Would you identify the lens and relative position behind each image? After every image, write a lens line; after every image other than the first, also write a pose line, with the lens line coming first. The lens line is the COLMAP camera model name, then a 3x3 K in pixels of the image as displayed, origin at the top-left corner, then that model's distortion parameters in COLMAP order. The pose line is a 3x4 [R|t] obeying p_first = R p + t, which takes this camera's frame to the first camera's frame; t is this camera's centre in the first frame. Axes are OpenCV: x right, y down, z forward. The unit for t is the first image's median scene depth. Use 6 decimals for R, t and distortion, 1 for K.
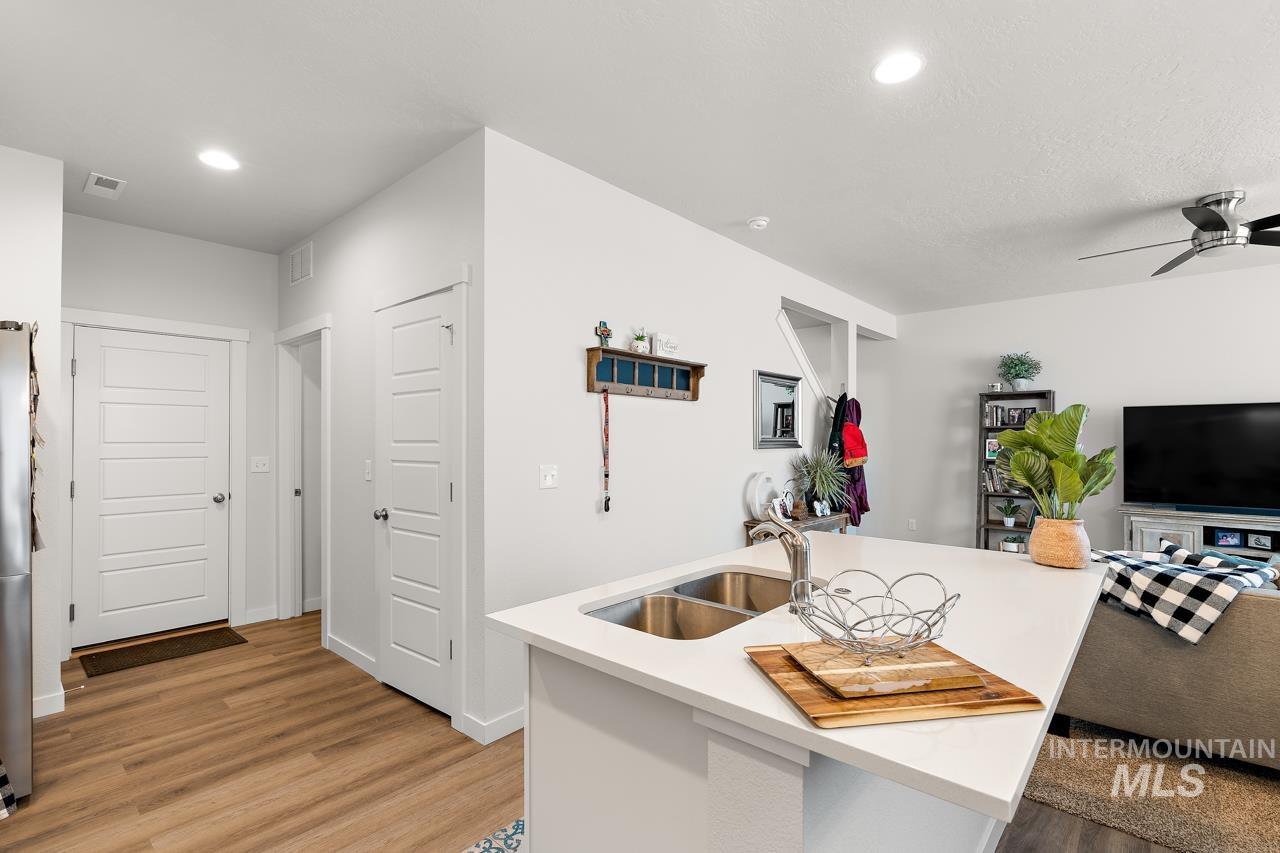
lens RADIAL K [[578.5, 0, 640.0], [0, 578.5, 426.5], [0, 0, 1]] dist [-0.008226, 0.002945]
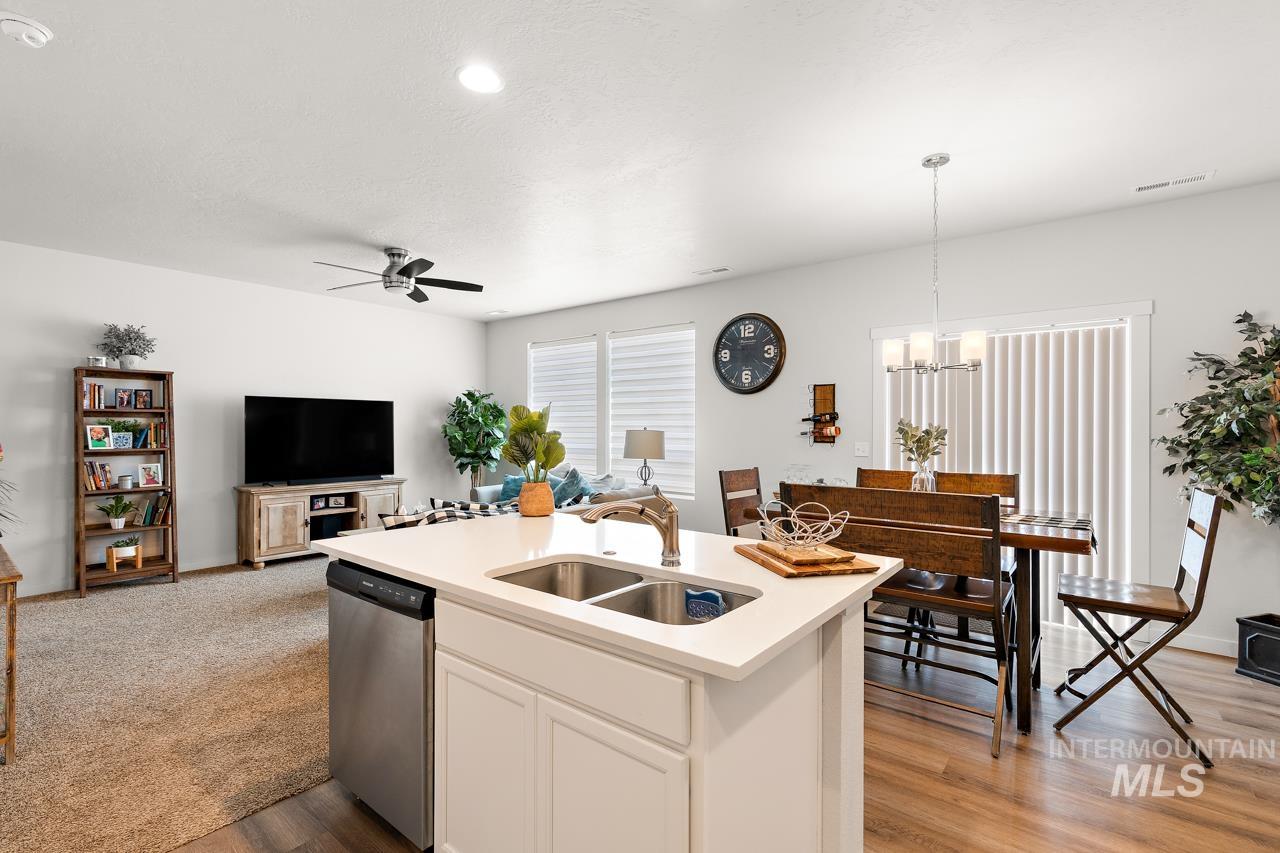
lens RADIAL K [[578.5, 0, 640.0], [0, 578.5, 426.5], [0, 0, 1]] dist [-0.008226, 0.002945]
pose [[-0.055771, 0.002848, 0.998440, -0.246730], [-0.024060, 0.999702, -0.004195, 0.009111], [-0.998154, -0.024257, -0.055686, 0.288279]]
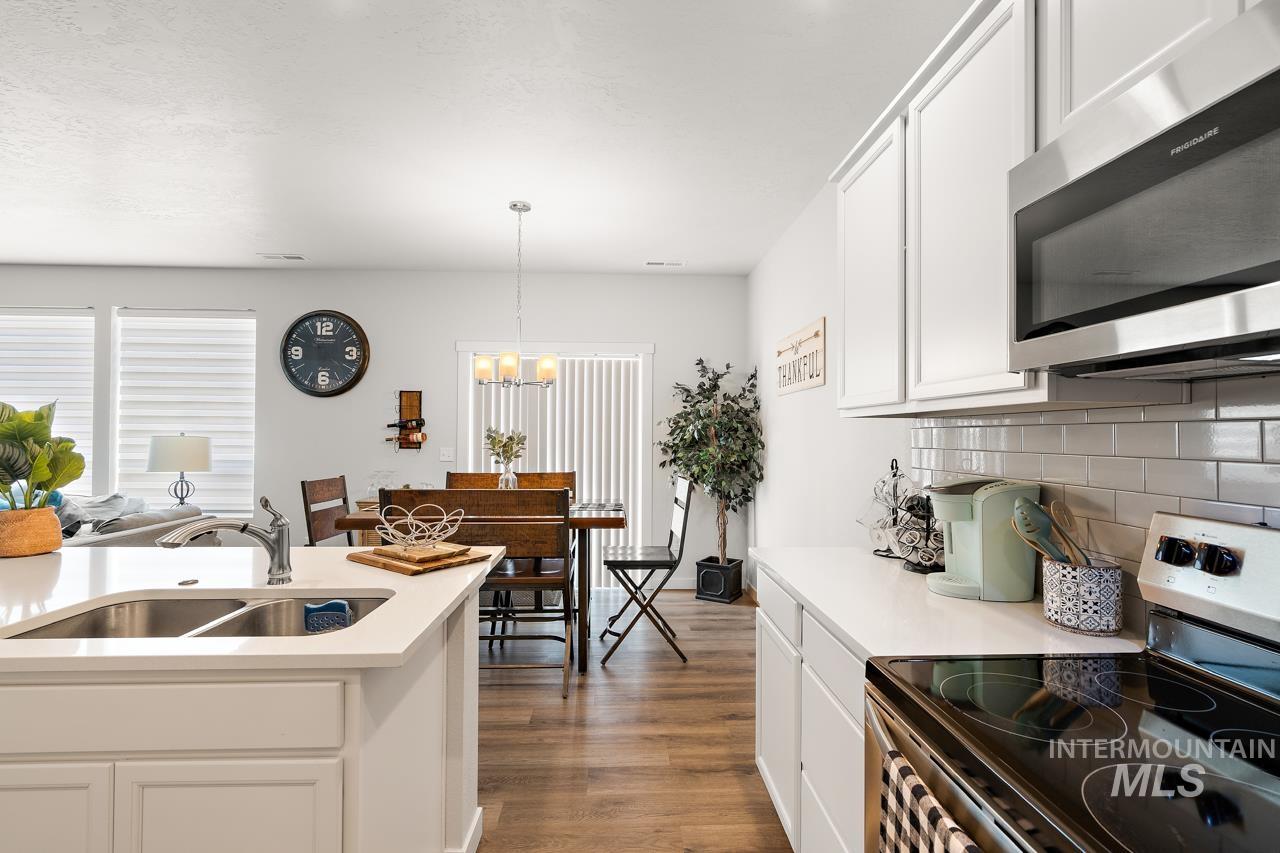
lens RADIAL K [[578.5, 0, 640.0], [0, 578.5, 426.5], [0, 0, 1]] dist [-0.008226, 0.002945]
pose [[-0.699528, 0.007899, 0.714562, -0.264836], [-0.020193, 0.999321, -0.030815, 0.009437], [-0.714320, -0.035986, -0.698893, 0.323485]]
